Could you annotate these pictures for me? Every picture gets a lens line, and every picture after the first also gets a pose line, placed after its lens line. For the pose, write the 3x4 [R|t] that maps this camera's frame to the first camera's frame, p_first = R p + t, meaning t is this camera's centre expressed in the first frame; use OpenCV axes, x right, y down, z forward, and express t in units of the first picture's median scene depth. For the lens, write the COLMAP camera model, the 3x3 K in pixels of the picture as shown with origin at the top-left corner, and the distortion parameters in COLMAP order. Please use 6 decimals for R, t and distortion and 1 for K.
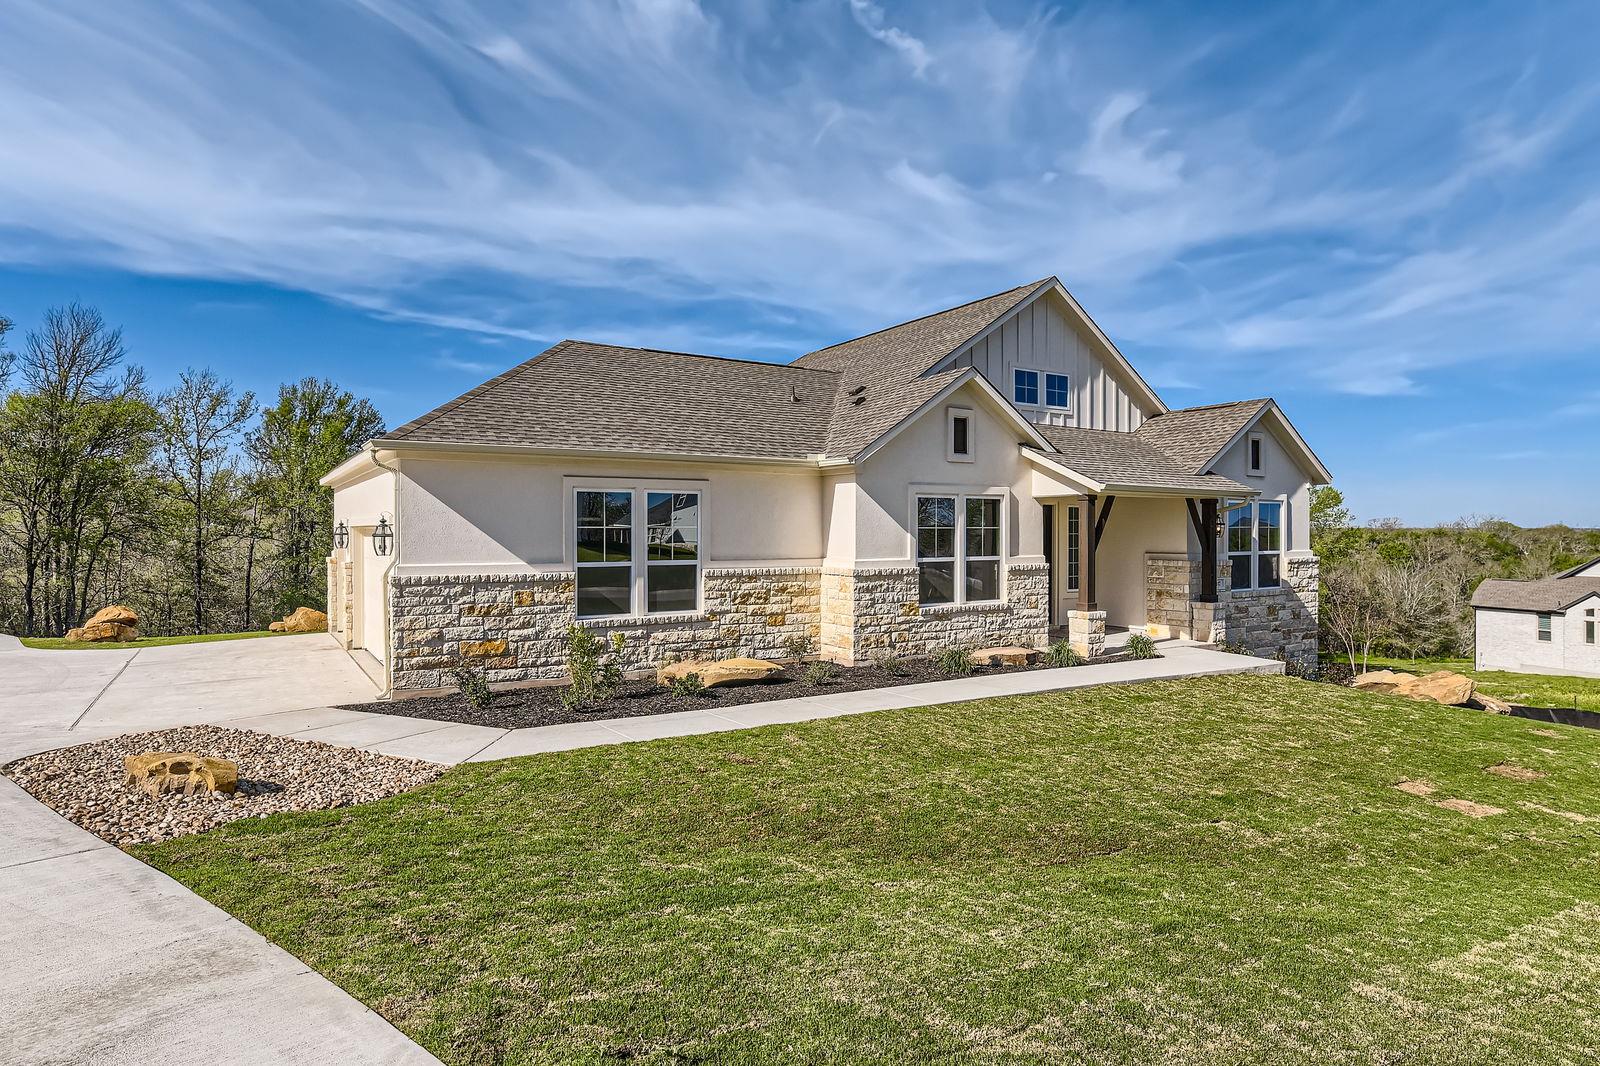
lens RADIAL K [[885.0, 0, 806.0], [0, 885.0, 538.3], [0, 0, 1]] dist [0.002900, 0.001070]
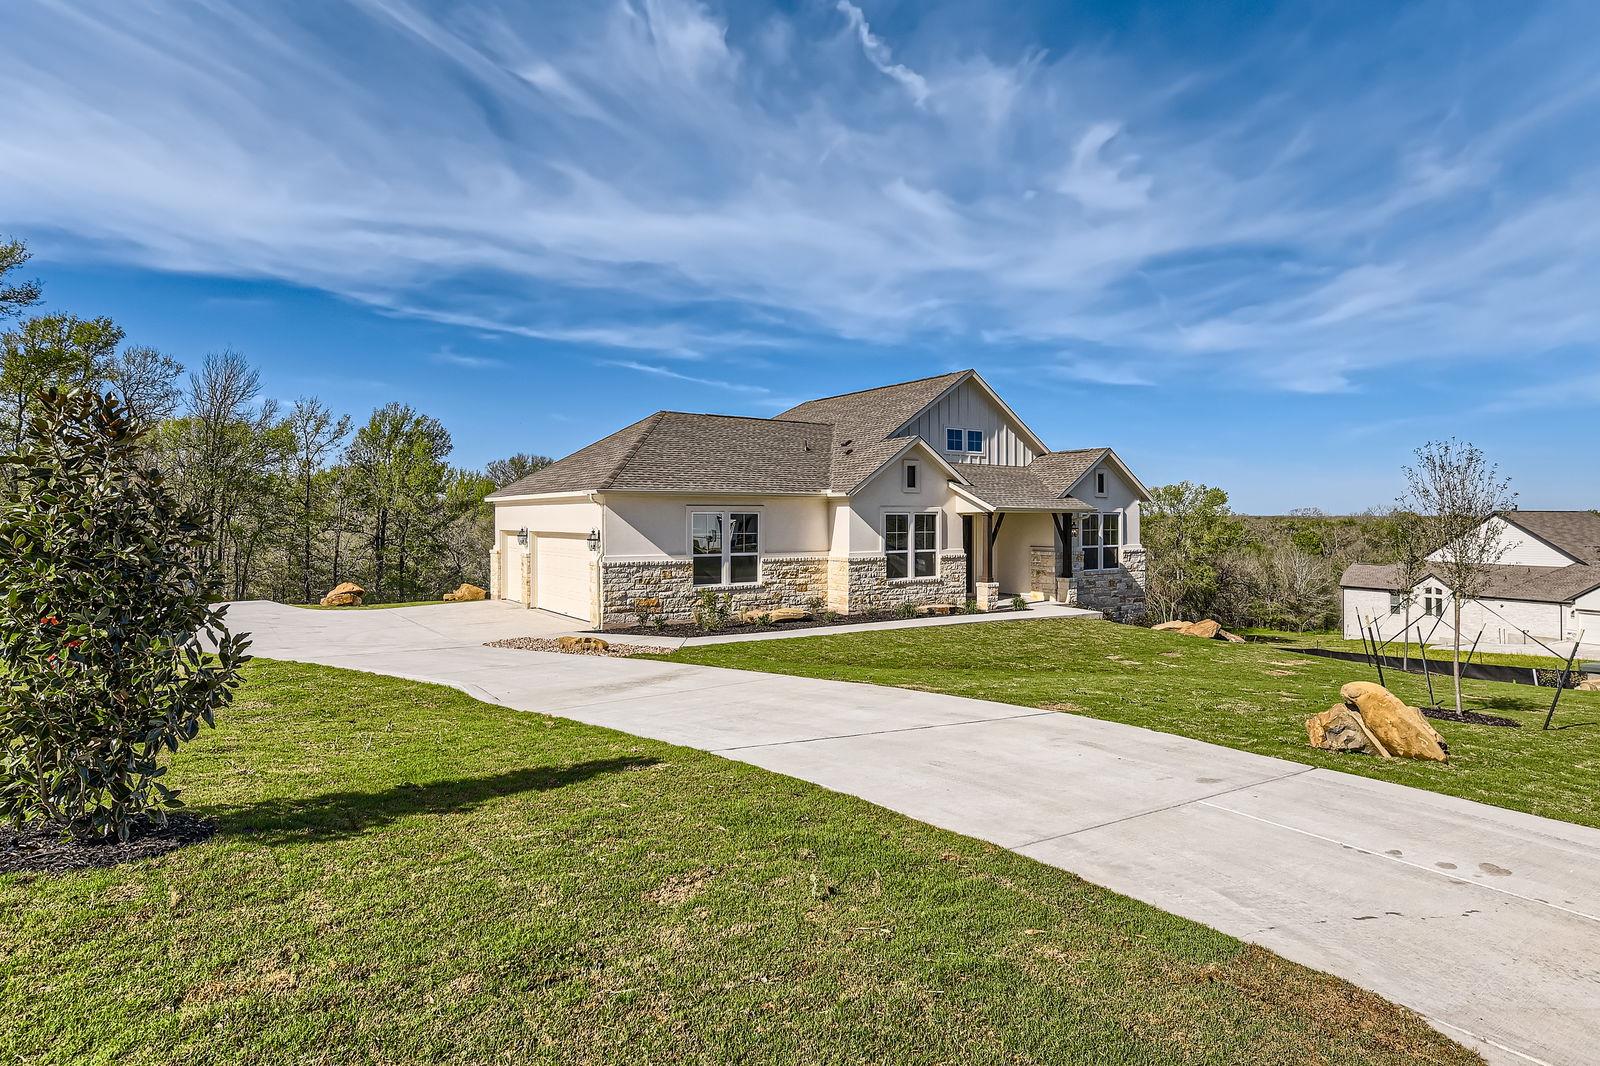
lens RADIAL K [[844.3, 0, 803.4], [0, 844.3, 525.5], [0, 0, 1]] dist [-0.005132, -0.000073]
pose [[0.999443, -0.000660, 0.033364, -0.079543], [0.000693, 0.999999, -0.001001, -0.023238], [-0.033363, 0.001023, 0.999443, -0.568141]]
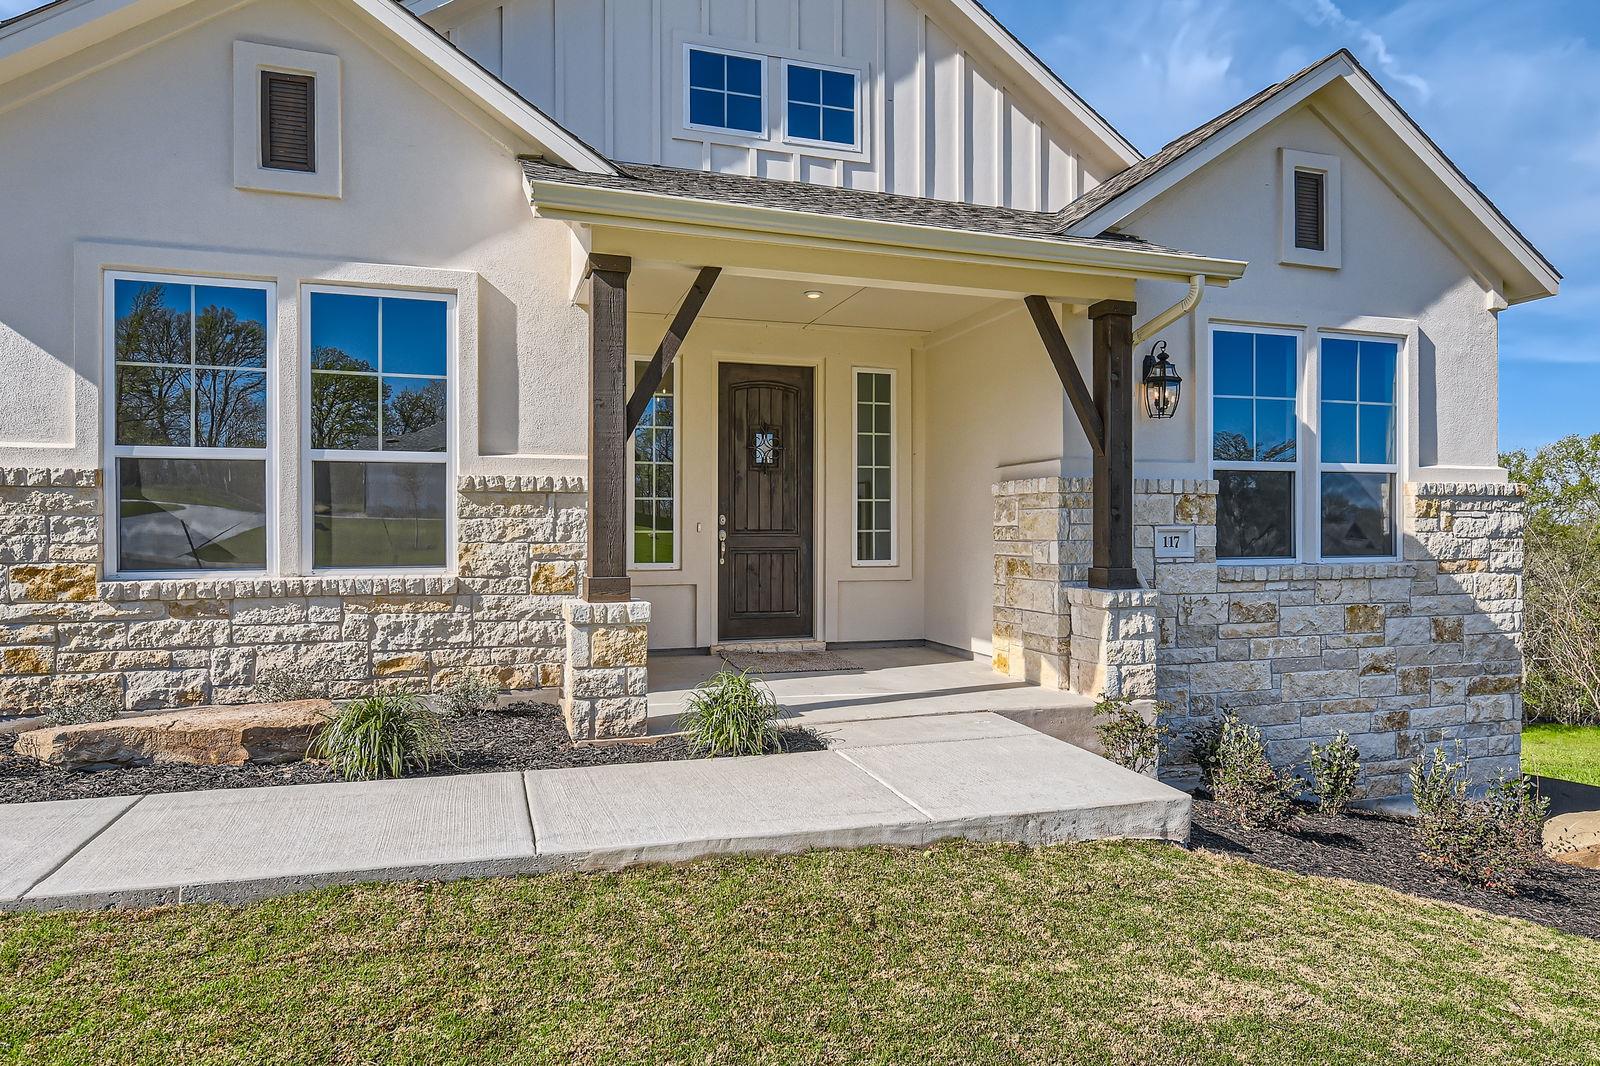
lens RADIAL K [[970.3, 0, 800.0], [0, 970.3, 533.0], [0, 0, 1]] dist [0.001500, 0.001109]
pose [[0.971050, 0.000727, -0.238873, 0.479888], [-0.001498, 0.999994, -0.003046, 0.057524], [0.238870, 0.003316, 0.971046, 0.657206]]
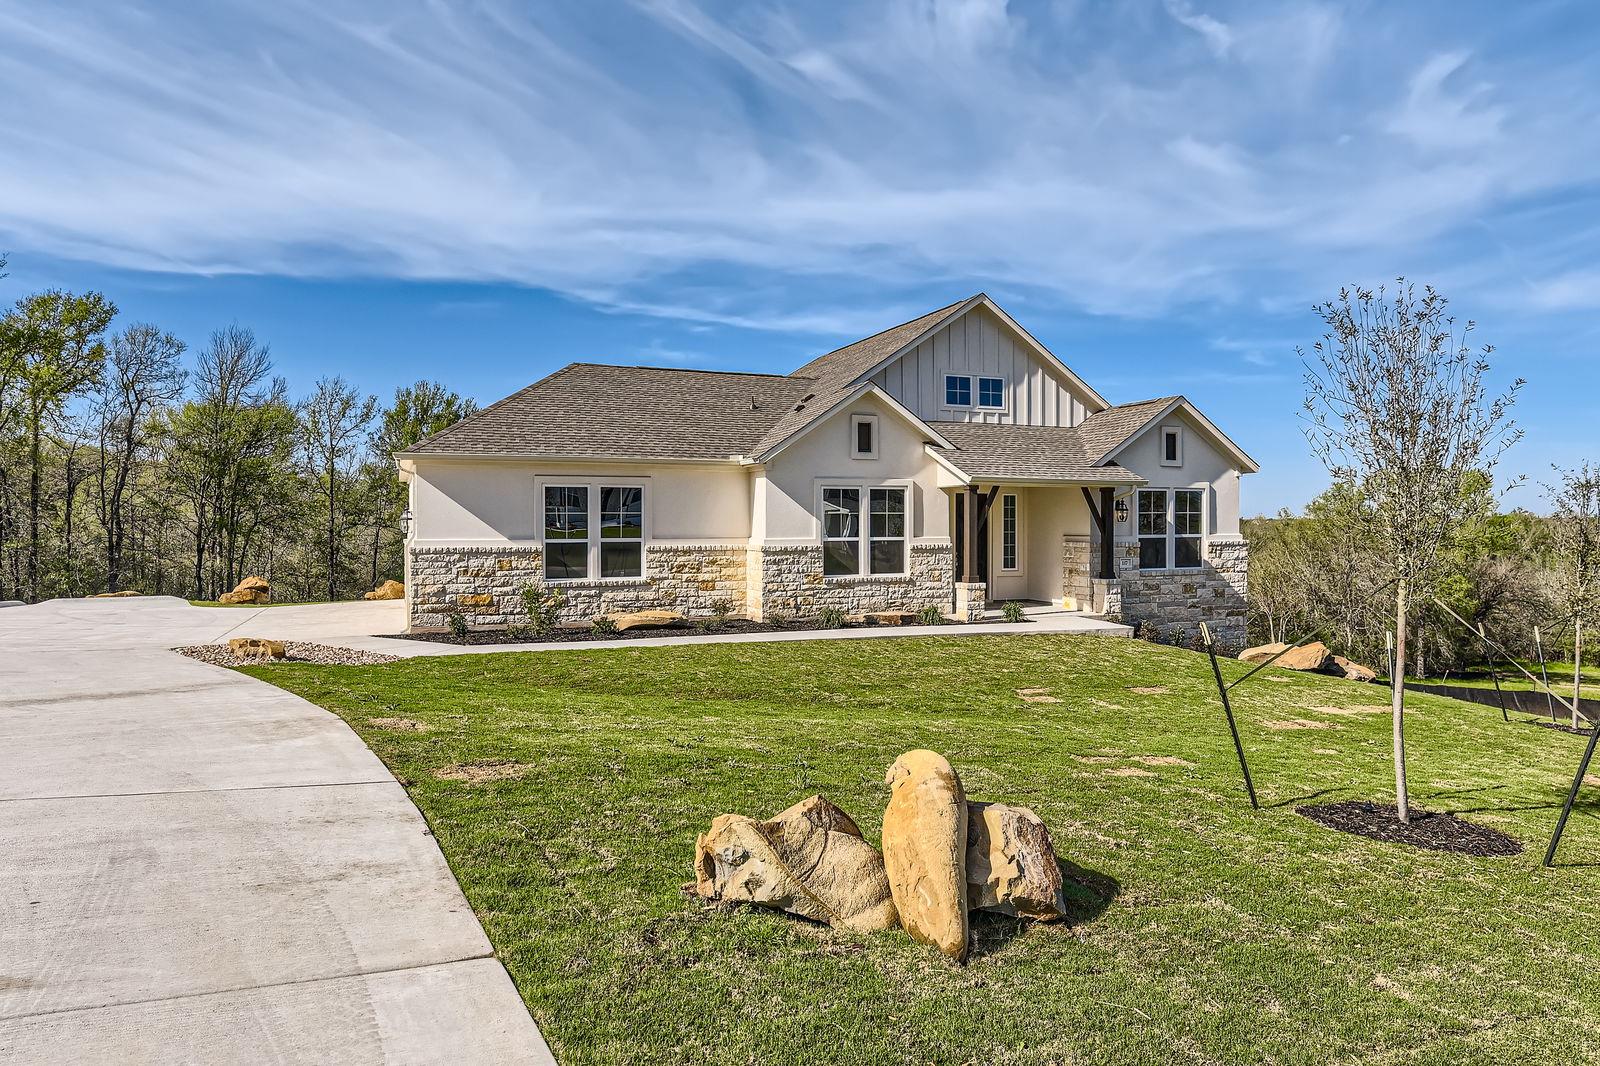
lens RADIAL K [[970.3, 0, 800.0], [0, 970.3, 533.0], [0, 0, 1]] dist [0.001500, 0.001109]
pose [[0.985579, 0.000520, -0.169215, 0.312776], [0.000108, 0.999993, 0.003700, 0.010368], [0.169216, -0.003665, 0.985572, -0.329722]]
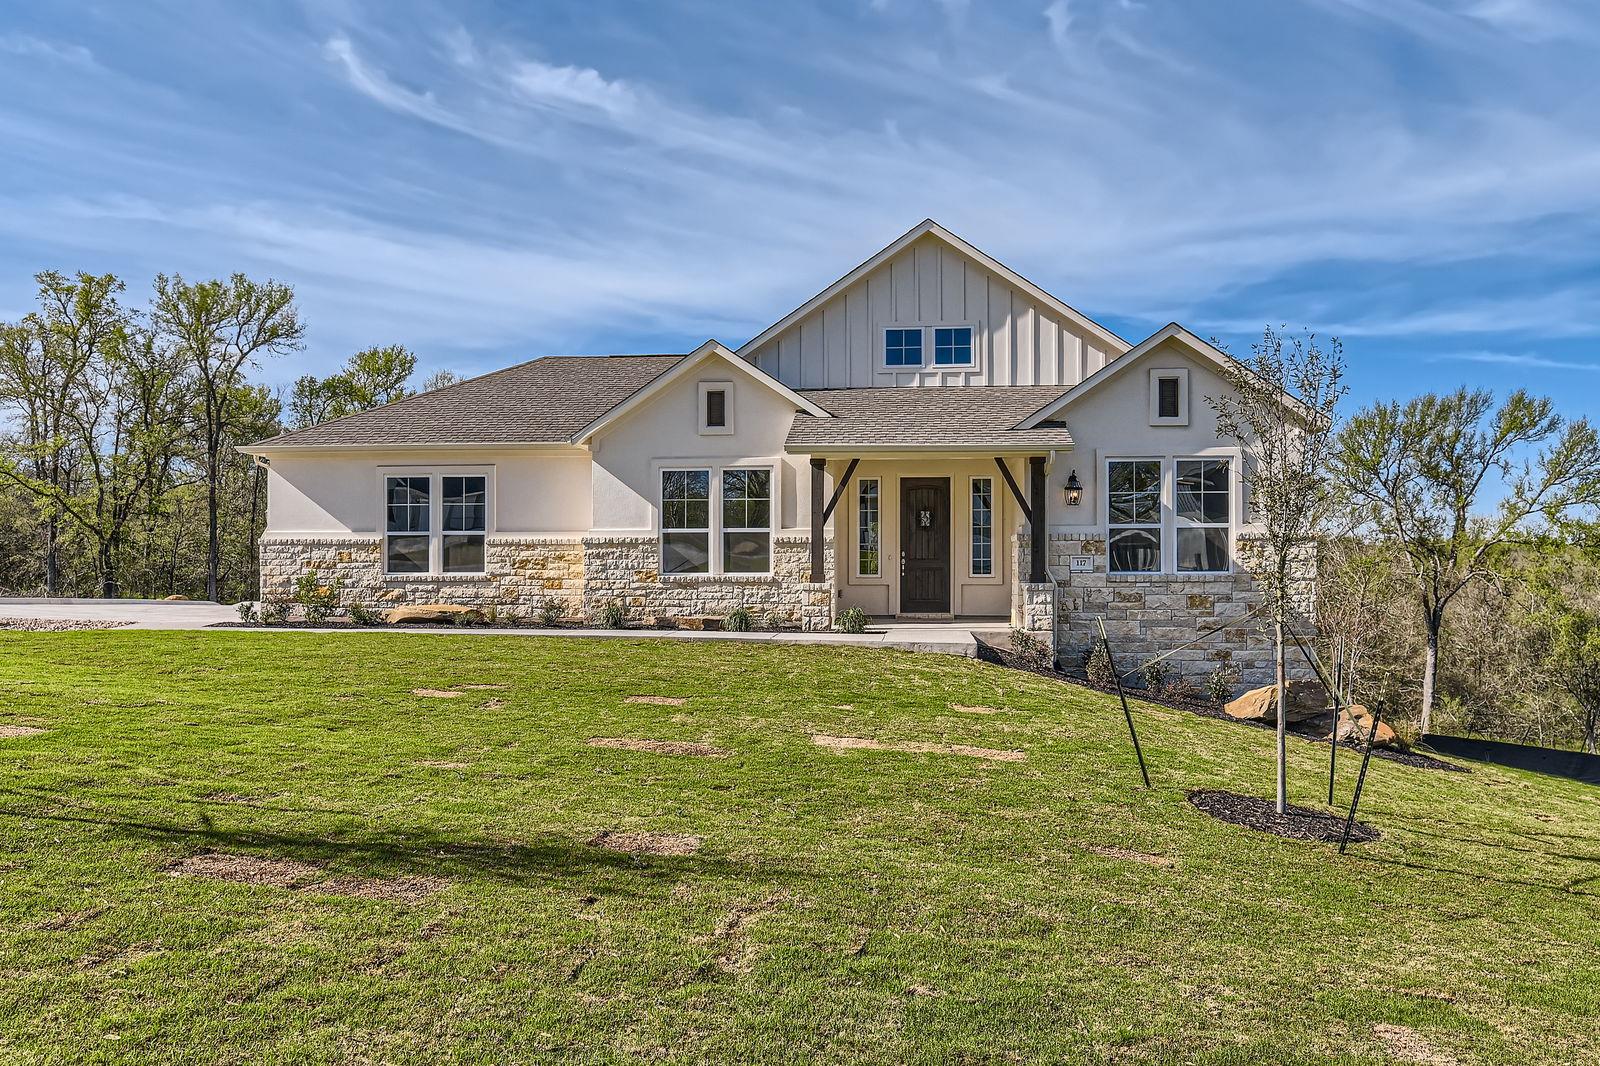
lens RADIAL K [[1065.6, 0, 808.5], [0, 1065.6, 565.0], [0, 0, 1]] dist [0.008404, -0.001027]
pose [[0.799378, -0.001850, -0.600826, 0.992066], [-0.004147, 0.999954, -0.008596, 0.073306], [0.600814, 0.009363, 0.799334, 0.090195]]
